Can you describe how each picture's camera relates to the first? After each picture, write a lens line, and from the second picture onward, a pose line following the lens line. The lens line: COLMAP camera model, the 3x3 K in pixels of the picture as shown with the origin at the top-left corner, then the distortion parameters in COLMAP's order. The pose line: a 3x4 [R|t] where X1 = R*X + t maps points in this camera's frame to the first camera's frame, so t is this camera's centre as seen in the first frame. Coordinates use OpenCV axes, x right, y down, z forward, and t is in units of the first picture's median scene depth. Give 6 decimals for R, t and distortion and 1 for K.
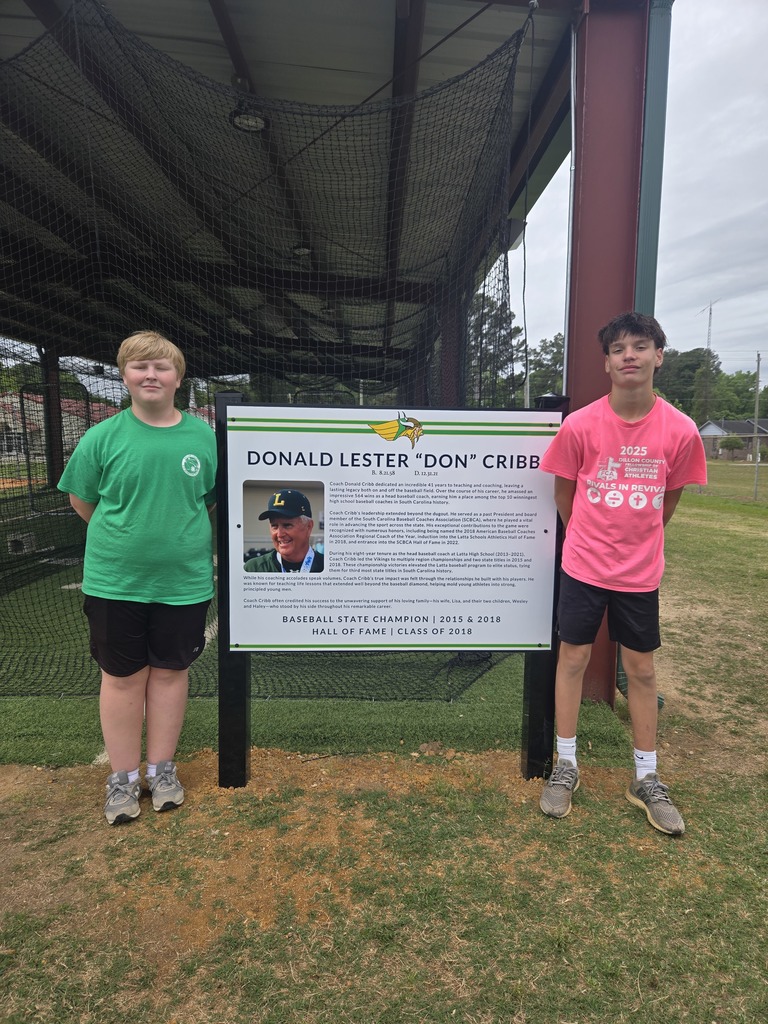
lens RADIAL K [[771.5, 0, 384.0], [0, 771.5, 512.0], [0, 0, 1]] dist [0.057430, -0.055860]
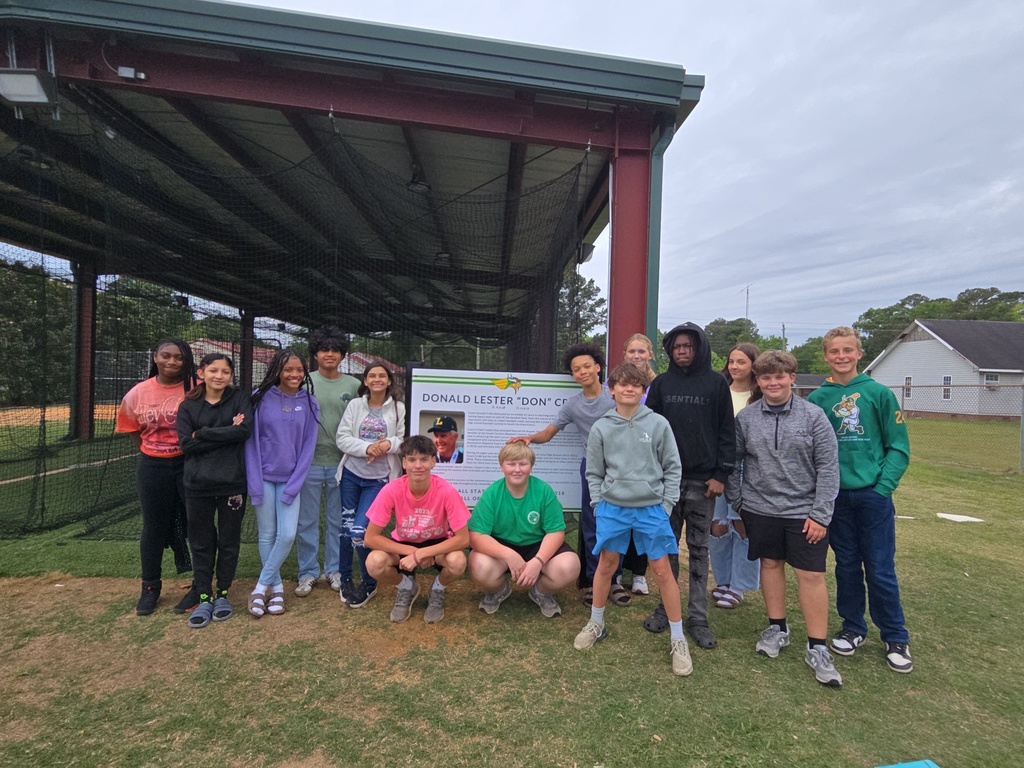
lens RADIAL K [[771.5, 0, 515.7], [0, 771.5, 387.6], [0, 0, 1]] dist [0.057430, -0.055860]
pose [[0.999319, 0.021507, 0.029989, -0.014623], [-0.019016, 0.996533, -0.080993, 0.043420], [-0.031627, 0.080368, 0.996263, -0.714807]]
